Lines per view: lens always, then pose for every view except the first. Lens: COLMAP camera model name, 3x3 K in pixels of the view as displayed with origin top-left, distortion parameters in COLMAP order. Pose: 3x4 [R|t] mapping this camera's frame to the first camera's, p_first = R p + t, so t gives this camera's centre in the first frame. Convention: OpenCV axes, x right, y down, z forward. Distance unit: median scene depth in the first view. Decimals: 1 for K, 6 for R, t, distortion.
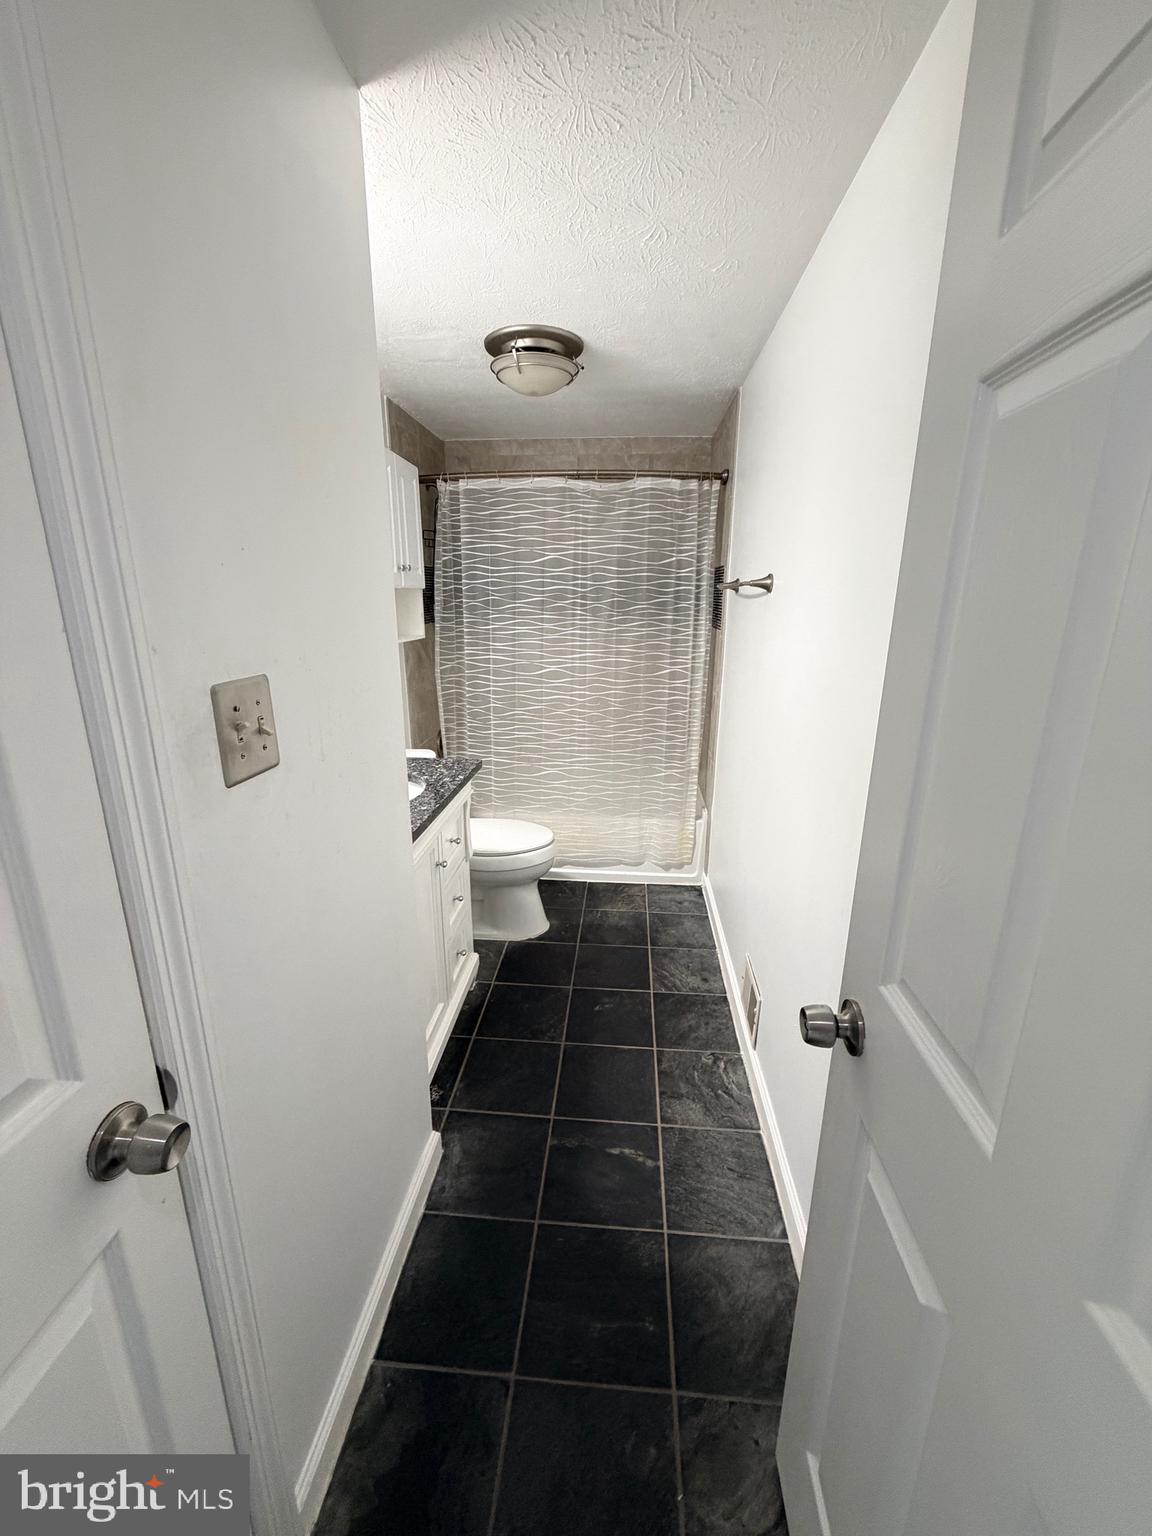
lens RADIAL K [[618.6, 0, 575.9], [0, 618.6, 773.2], [0, 0, 1]] dist [0.001682, 0.000224]
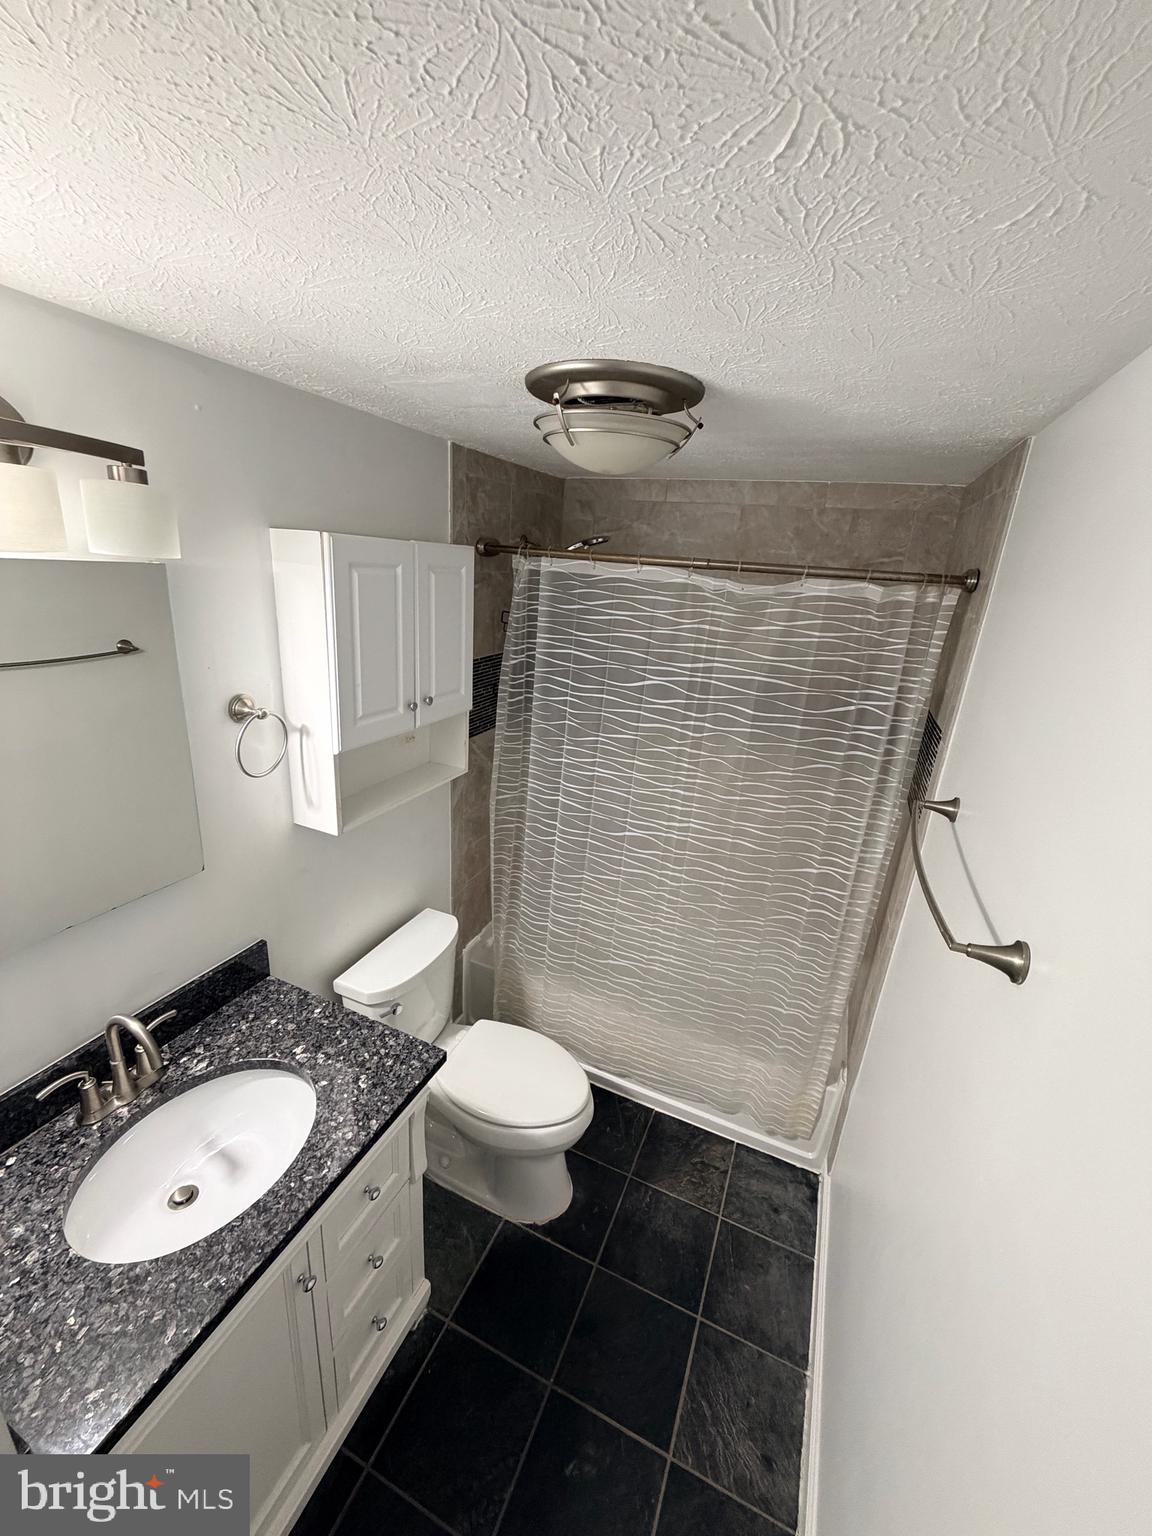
lens RADIAL K [[609.5, 0, 576.0], [0, 609.5, 768.0], [0, 0, 1]] dist [-0.000674, -0.000048]
pose [[0.944828, 0.159599, -0.286056, 0.081348], [-0.147471, 0.987020, 0.063597, -0.282492], [0.292493, -0.017904, 0.956100, 0.340283]]
